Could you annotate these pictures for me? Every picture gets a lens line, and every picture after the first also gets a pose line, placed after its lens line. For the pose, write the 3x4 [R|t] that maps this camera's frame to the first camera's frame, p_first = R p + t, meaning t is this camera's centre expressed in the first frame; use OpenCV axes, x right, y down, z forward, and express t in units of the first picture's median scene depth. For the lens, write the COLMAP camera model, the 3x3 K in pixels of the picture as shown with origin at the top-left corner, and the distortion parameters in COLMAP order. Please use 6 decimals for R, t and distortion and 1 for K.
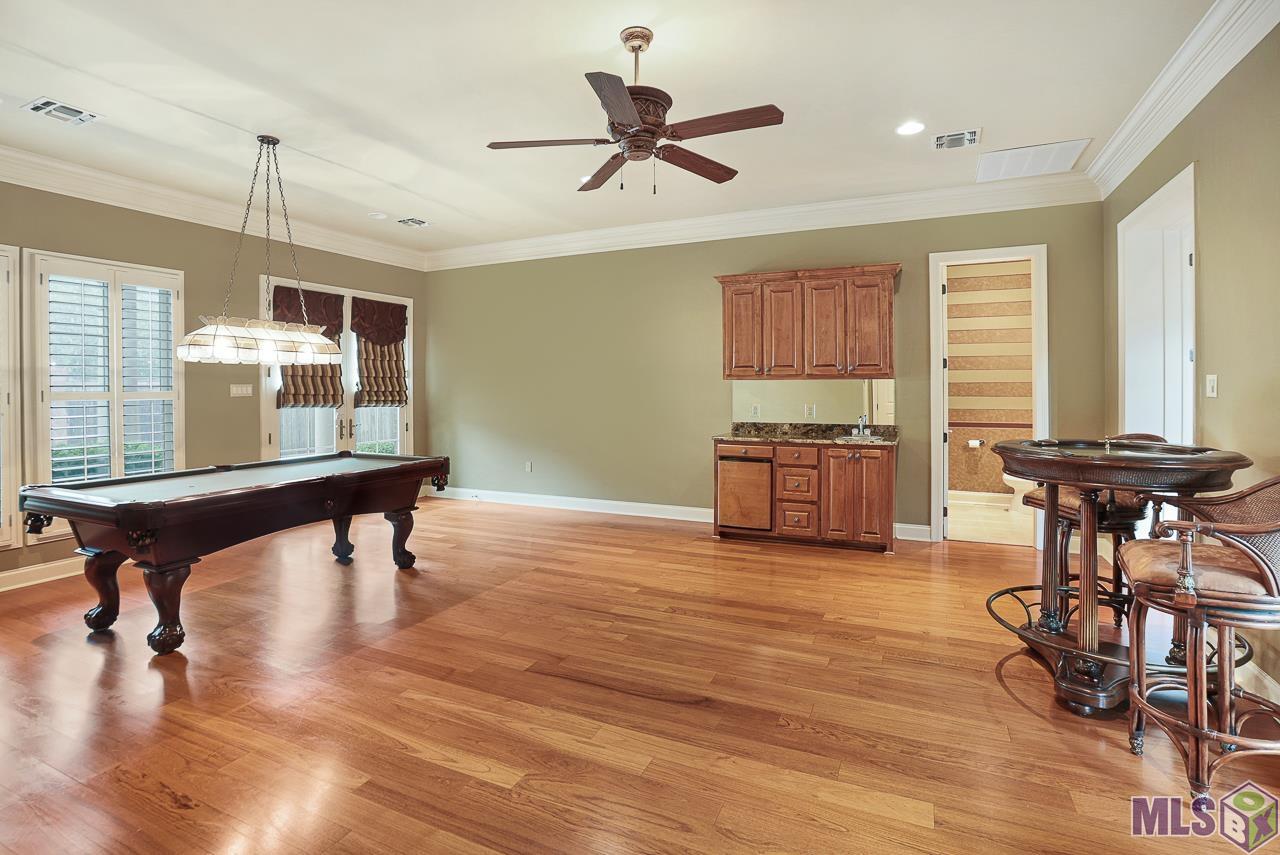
lens RADIAL K [[613.1, 0, 637.1], [0, 613.1, 393.6], [0, 0, 1]] dist [0.000097, 0.001323]
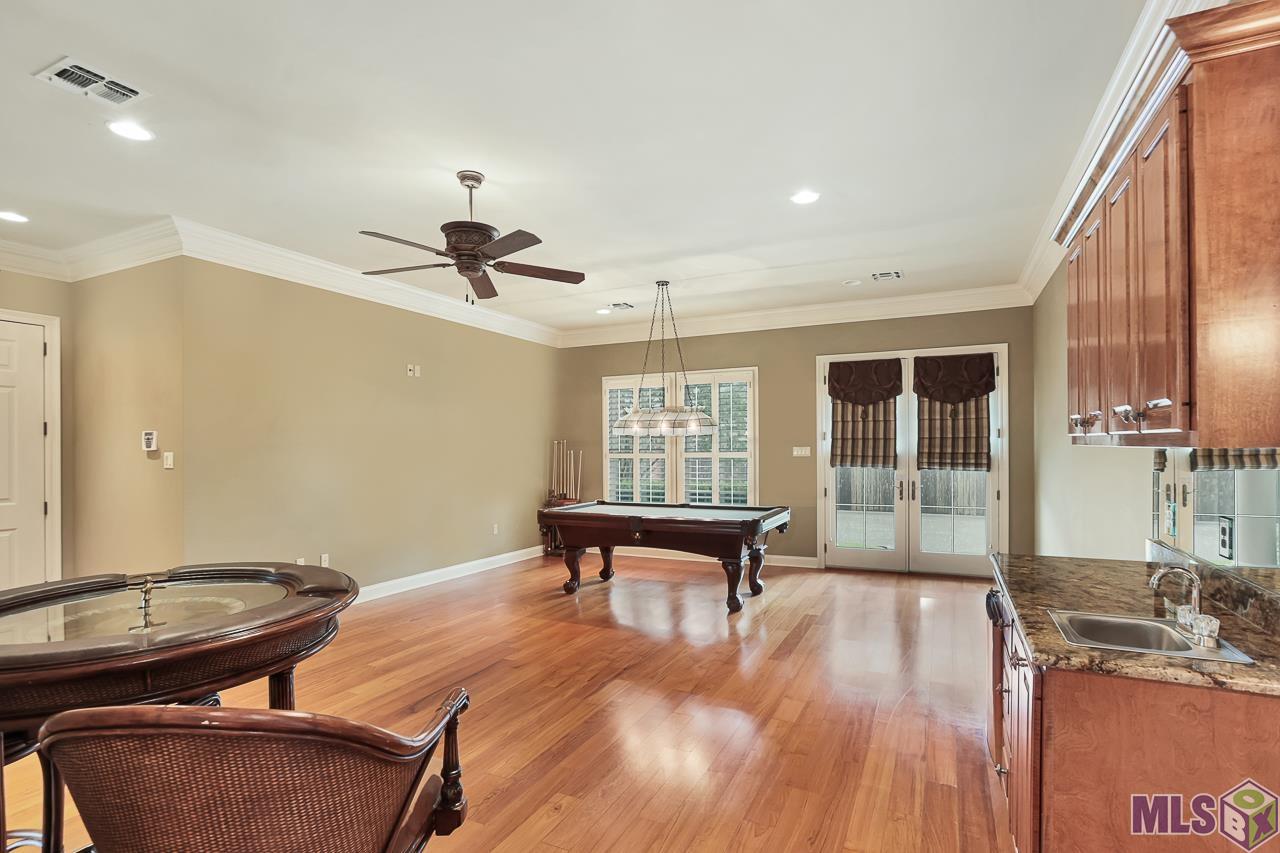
lens RADIAL K [[613.1, 0, 641.9], [0, 613.1, 436.4], [0, 0, 1]] dist [0.000097, 0.001323]
pose [[-0.009322, -0.010992, -0.999896, 0.510400], [-0.002757, 0.999936, -0.010966, -0.018496], [0.999953, 0.002654, -0.009352, 0.553664]]
